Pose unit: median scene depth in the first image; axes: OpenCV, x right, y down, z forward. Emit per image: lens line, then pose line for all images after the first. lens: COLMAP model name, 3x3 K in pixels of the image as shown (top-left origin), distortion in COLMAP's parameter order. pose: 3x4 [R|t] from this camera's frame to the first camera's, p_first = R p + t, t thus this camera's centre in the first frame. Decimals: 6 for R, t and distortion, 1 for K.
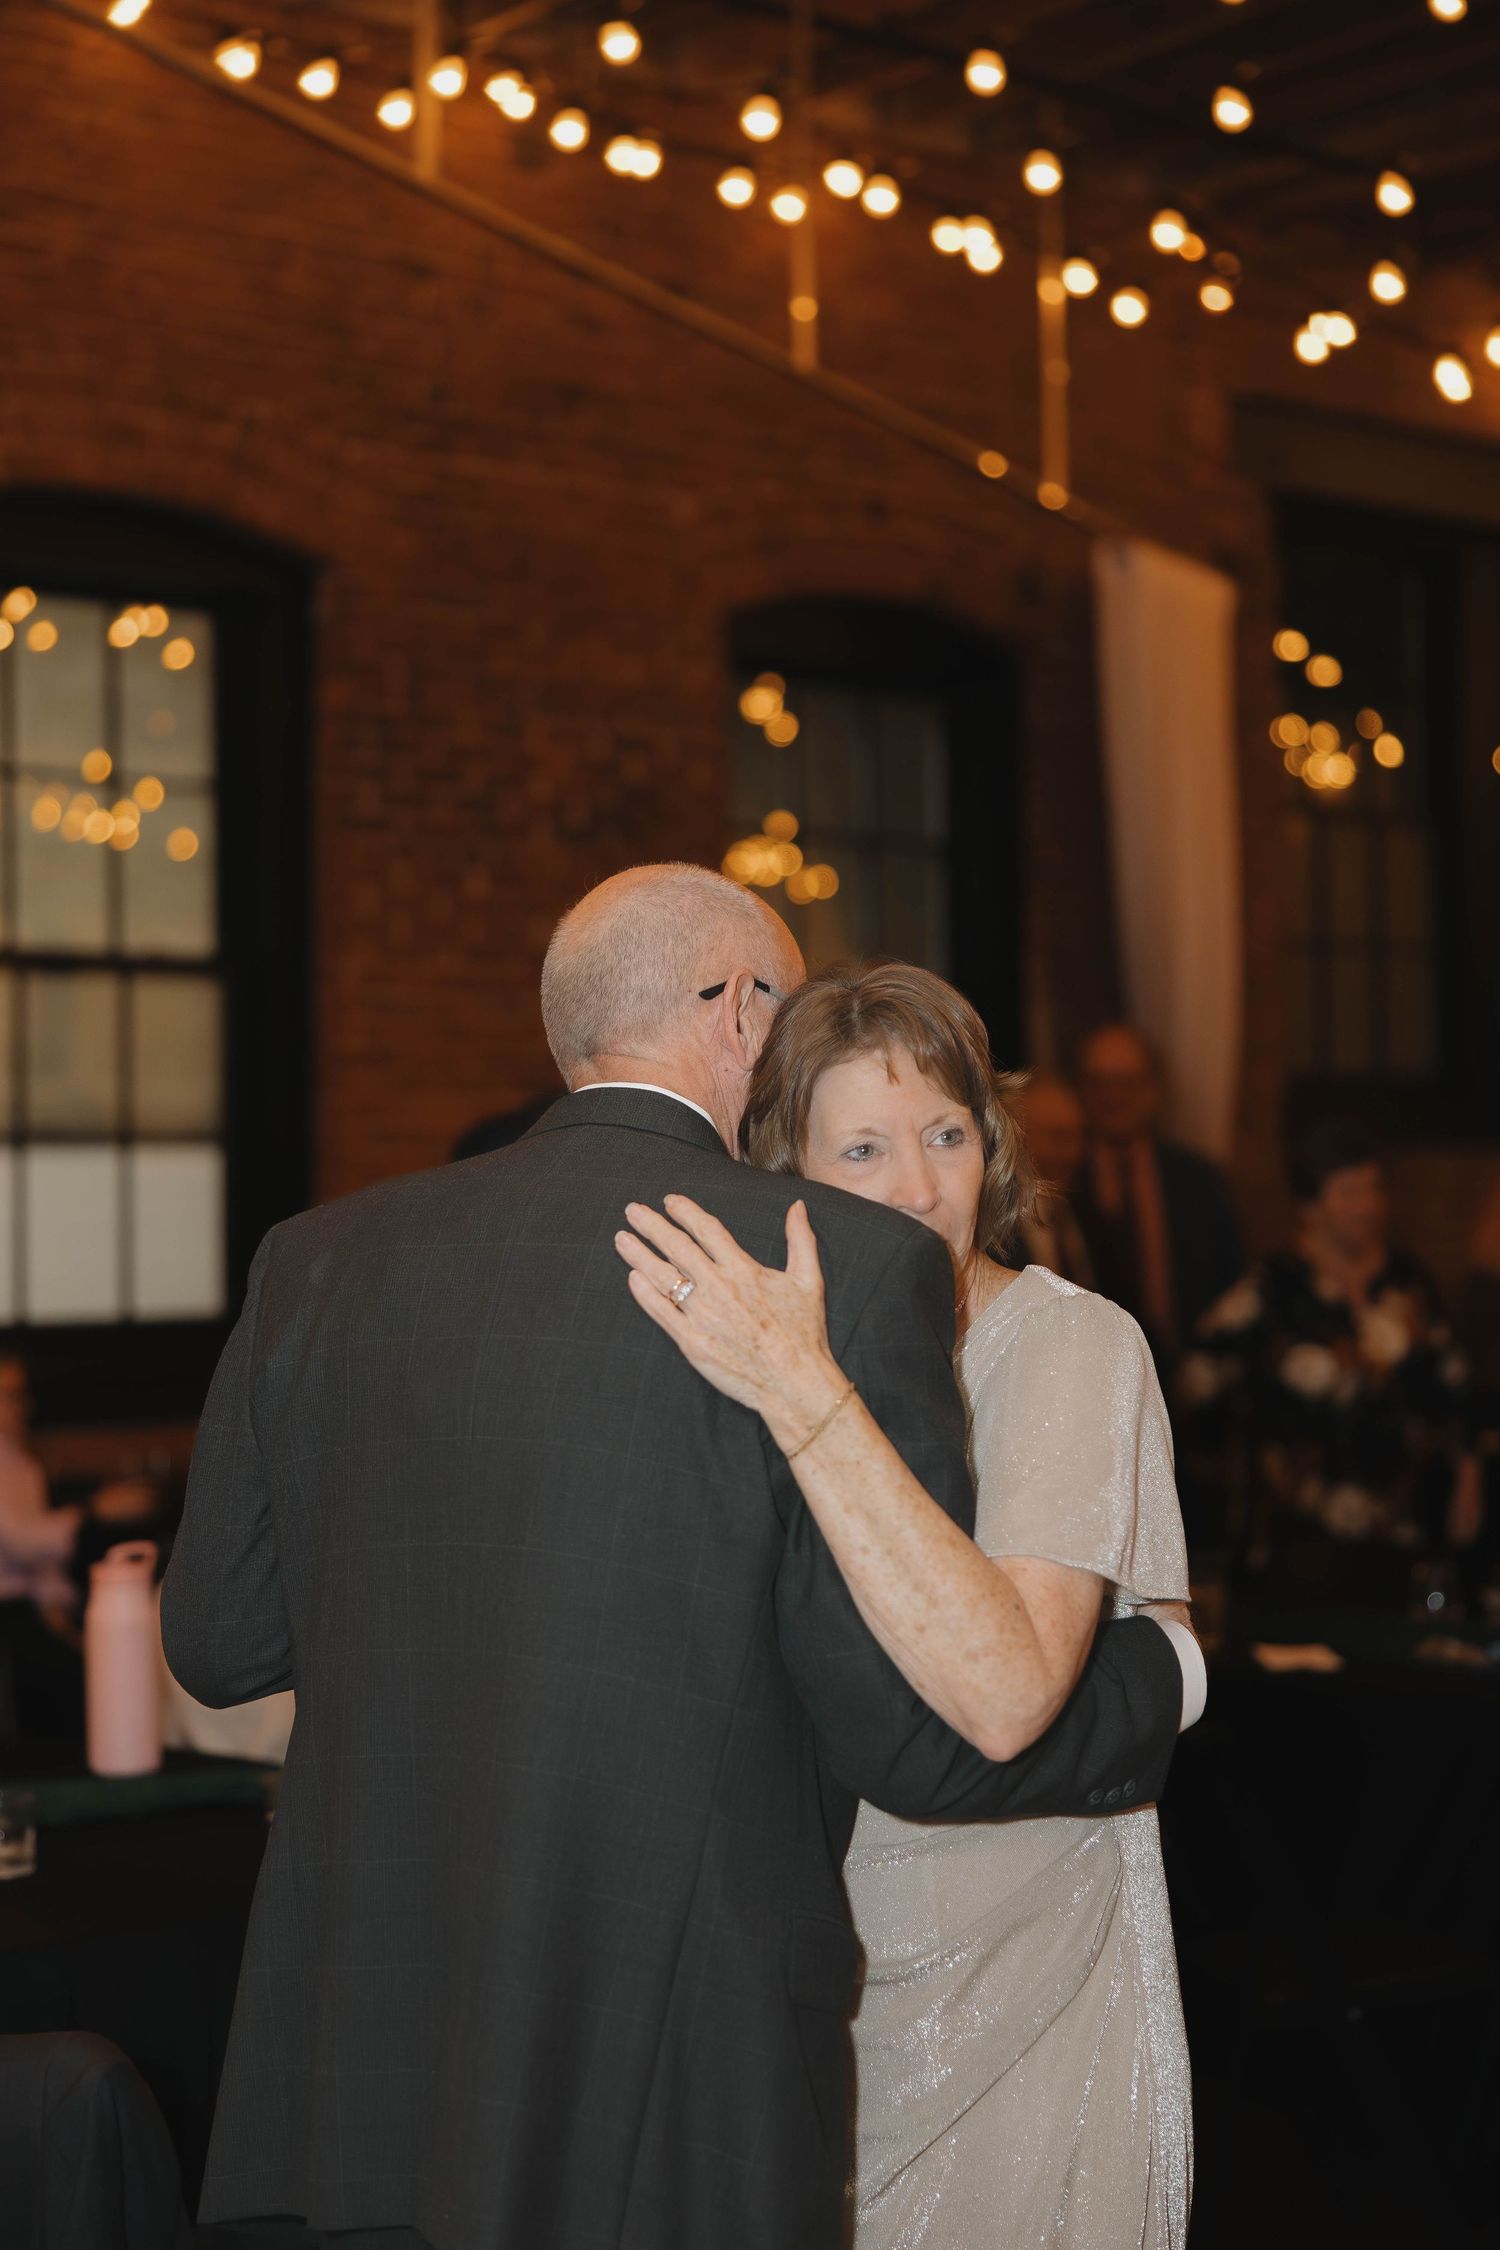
lens RADIAL K [[3469.7, 0, 752.8], [0, 3469.7, 1115.4], [0, 0, 1]] dist [-0.023506, 0.000000]
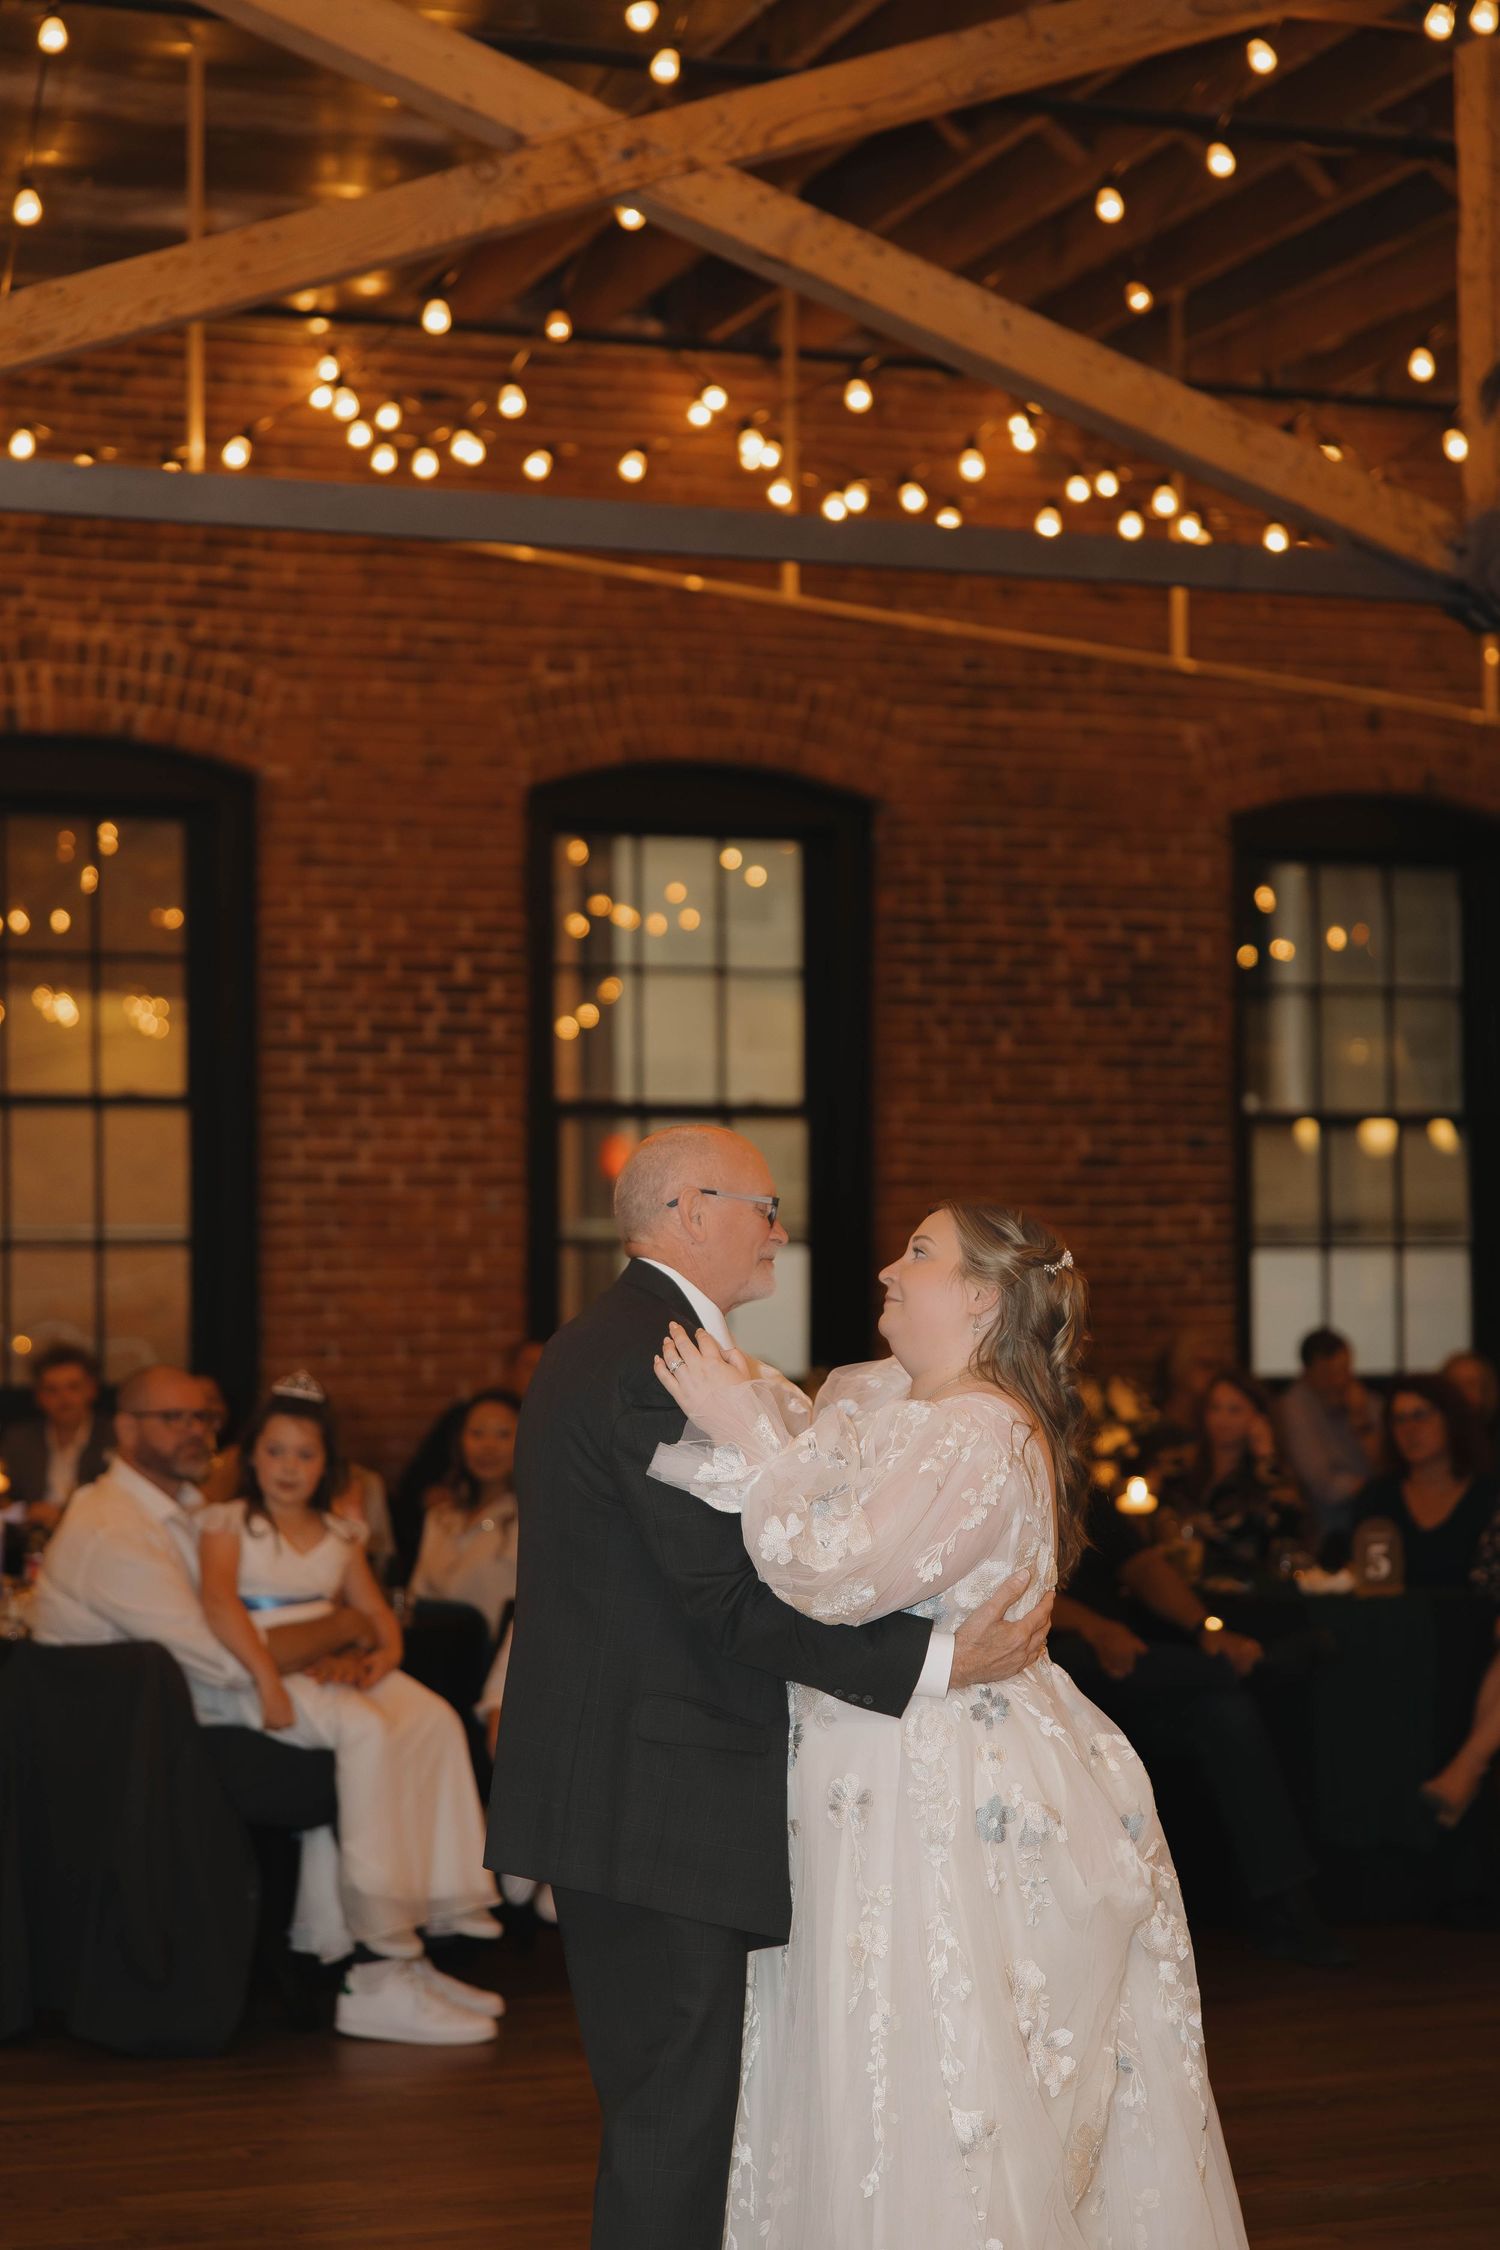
lens RADIAL K [[3963.2, 0, 750.2], [0, 3963.2, 1132.5], [0, 0, 1]] dist [-0.072423, 0.000000]
pose [[0.900287, -0.007609, -0.435231, 0.477479], [-0.000664, 0.999822, -0.018853, -0.006715], [0.435297, 0.017262, 0.900121, -0.357751]]
